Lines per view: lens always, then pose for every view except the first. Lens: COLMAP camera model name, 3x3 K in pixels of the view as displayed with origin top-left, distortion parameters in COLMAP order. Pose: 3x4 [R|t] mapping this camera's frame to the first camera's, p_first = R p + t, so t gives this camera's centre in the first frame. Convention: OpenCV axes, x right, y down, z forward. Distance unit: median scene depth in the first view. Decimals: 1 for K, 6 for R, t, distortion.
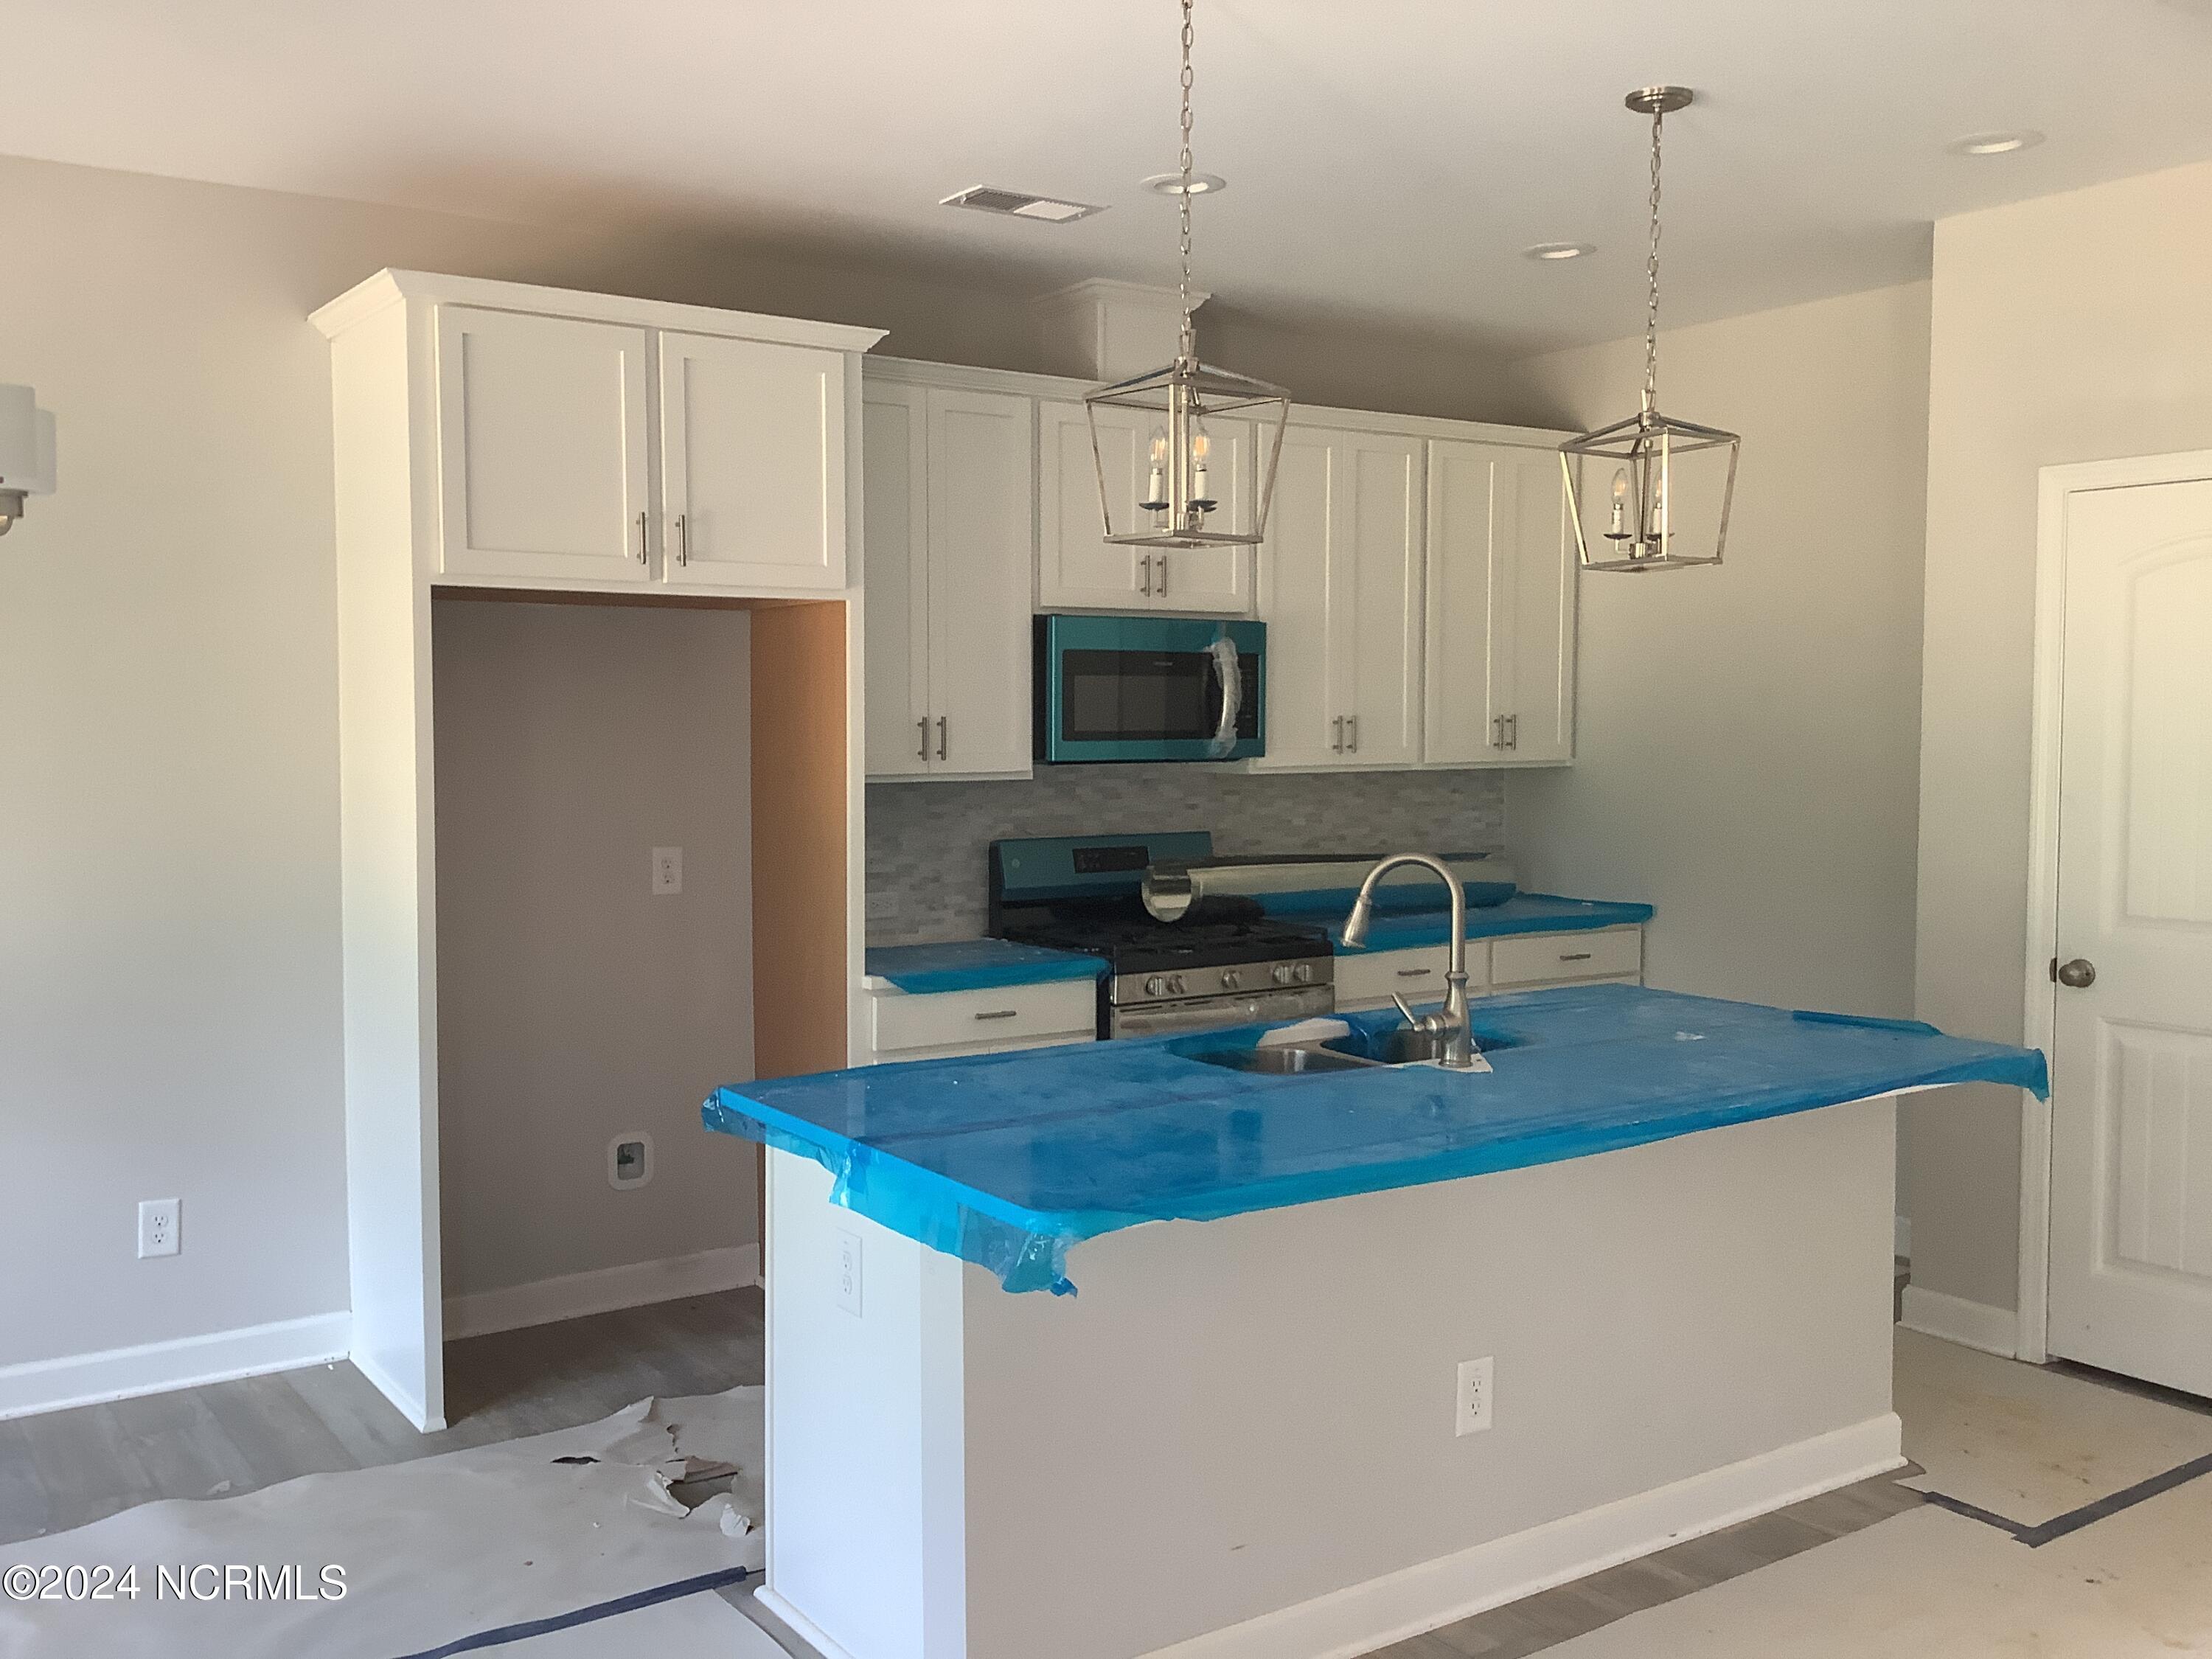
lens RADIAL K [[2013.8, 0, 1106.0], [0, 2013.8, 829.5], [0, 0, 1]] dist [0.114180, -0.204791]
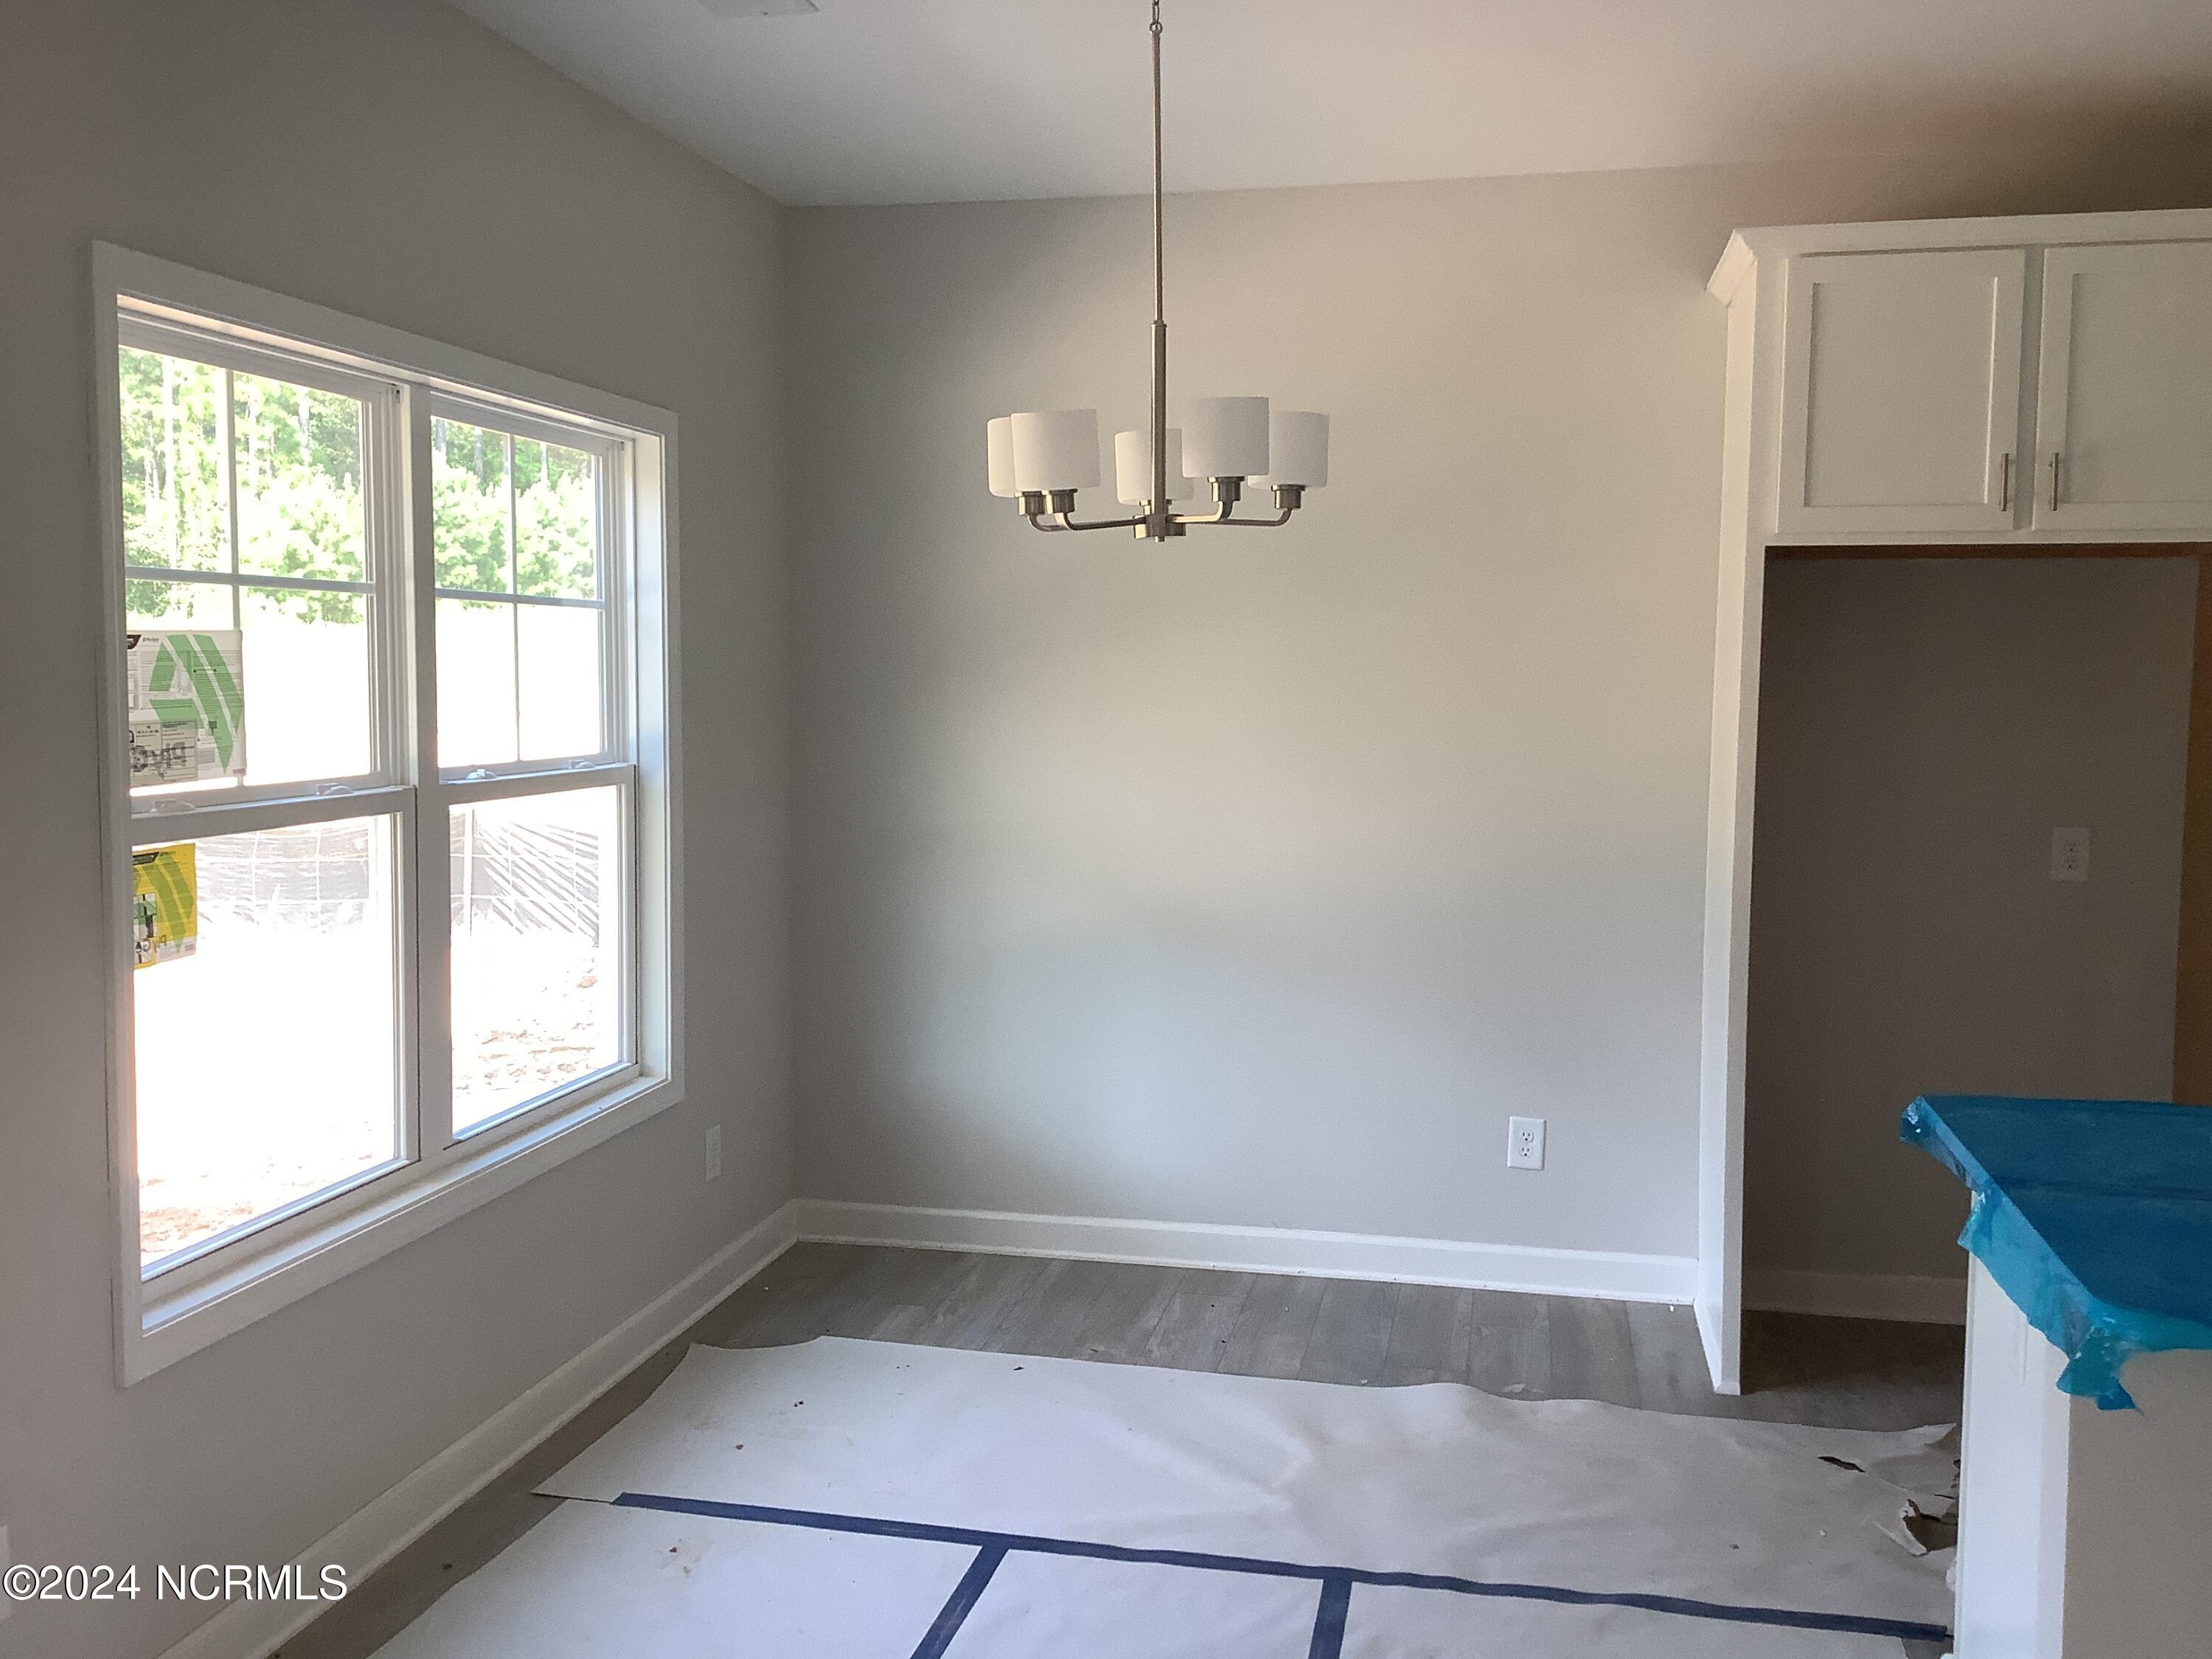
lens RADIAL K [[2013.8, 0, 1106.0], [0, 2013.8, 829.5], [0, 0, 1]] dist [0.114180, -0.204791]
pose [[0.686162, 0.064393, -0.724593, 0.169823], [-0.048760, 0.997906, 0.042508, -0.009400], [0.725813, 0.006164, 0.687865, 0.089462]]
